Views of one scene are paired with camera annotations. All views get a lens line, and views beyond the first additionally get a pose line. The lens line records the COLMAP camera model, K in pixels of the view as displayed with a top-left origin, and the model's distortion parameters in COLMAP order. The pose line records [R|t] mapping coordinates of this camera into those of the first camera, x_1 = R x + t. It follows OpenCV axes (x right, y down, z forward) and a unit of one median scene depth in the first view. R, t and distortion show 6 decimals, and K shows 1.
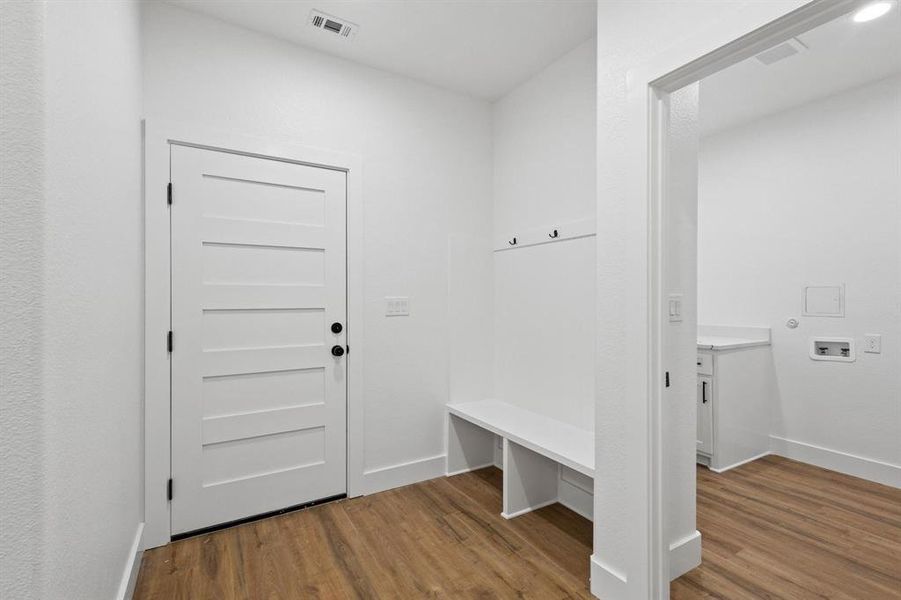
lens RADIAL K [[409.7, 0, 450.5], [0, 409.7, 300.0], [0, 0, 1]] dist [0.000716, -0.000368]
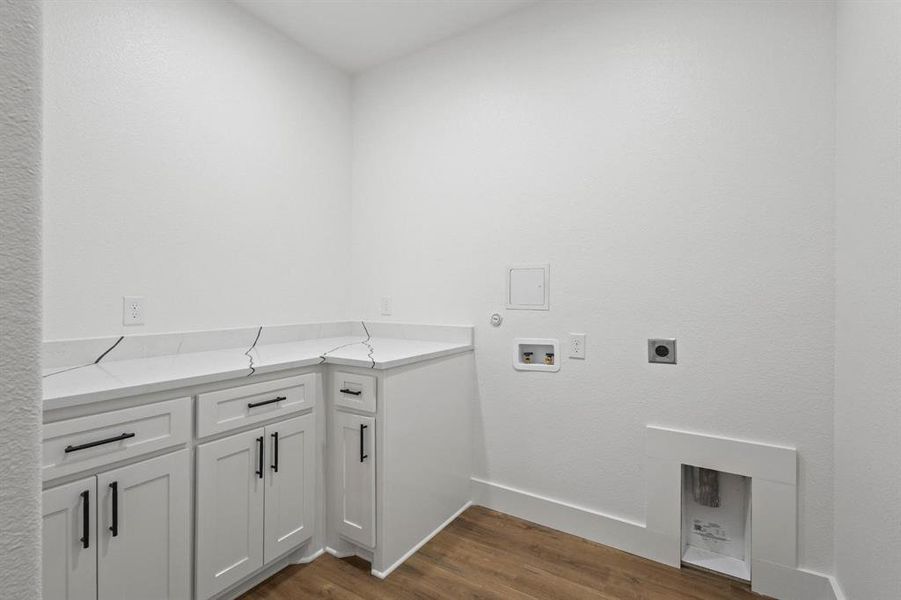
lens RADIAL K [[409.7, 0, 450.5], [0, 409.7, 300.0], [0, 0, 1]] dist [0.000716, -0.000368]
pose [[0.884891, 0.000295, 0.465798, 0.454543], [-0.002314, 0.999990, 0.003763, 0.020809], [-0.465792, -0.004408, 0.884883, 0.426159]]
